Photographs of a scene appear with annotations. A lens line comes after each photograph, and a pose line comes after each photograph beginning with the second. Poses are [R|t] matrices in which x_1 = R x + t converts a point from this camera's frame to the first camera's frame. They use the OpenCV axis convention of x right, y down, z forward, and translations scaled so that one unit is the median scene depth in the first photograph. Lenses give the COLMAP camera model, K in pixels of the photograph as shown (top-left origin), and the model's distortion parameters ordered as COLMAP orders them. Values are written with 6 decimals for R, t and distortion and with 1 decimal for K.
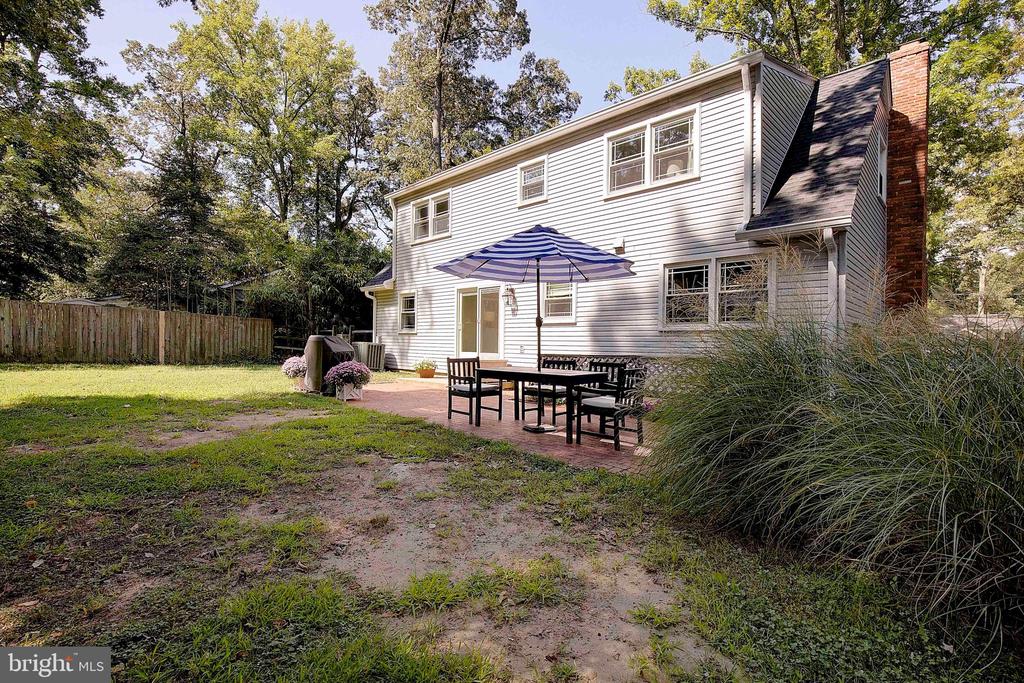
lens RADIAL K [[468.8, 0, 511.9], [0, 468.8, 340.0], [0, 0, 1]] dist [-0.009397, -0.000287]
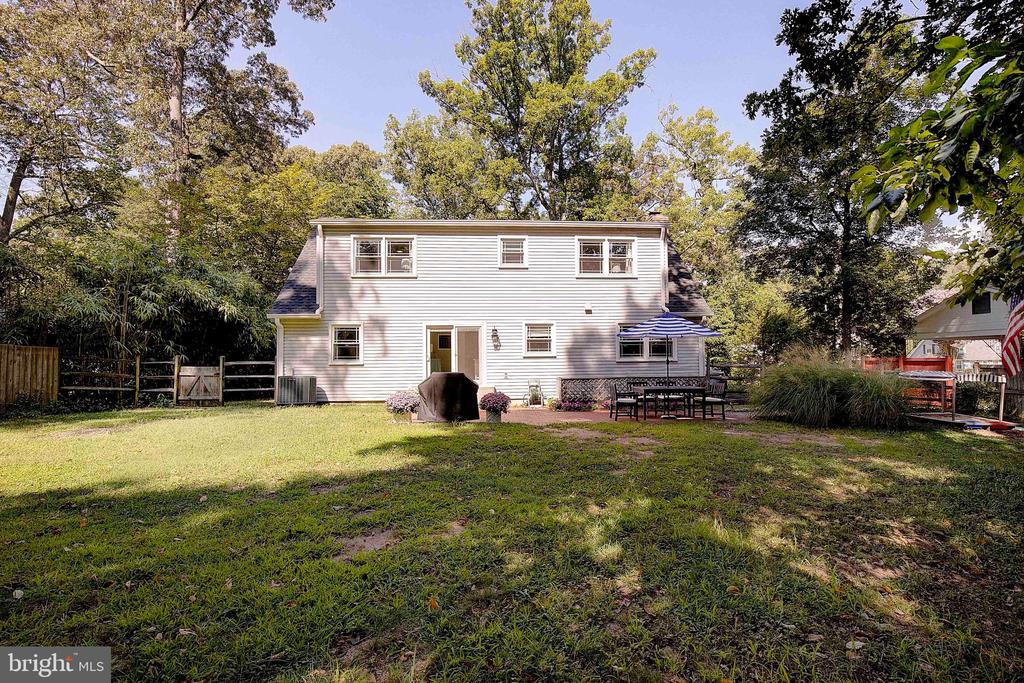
lens RADIAL K [[468.8, 0, 508.9], [0, 468.8, 342.9], [0, 0, 1]] dist [-0.009397, -0.000287]
pose [[0.691309, 0.003036, 0.722553, -0.716202], [0.015493, 0.999699, -0.019023, -0.036510], [-0.722393, 0.024346, 0.691054, 0.058803]]
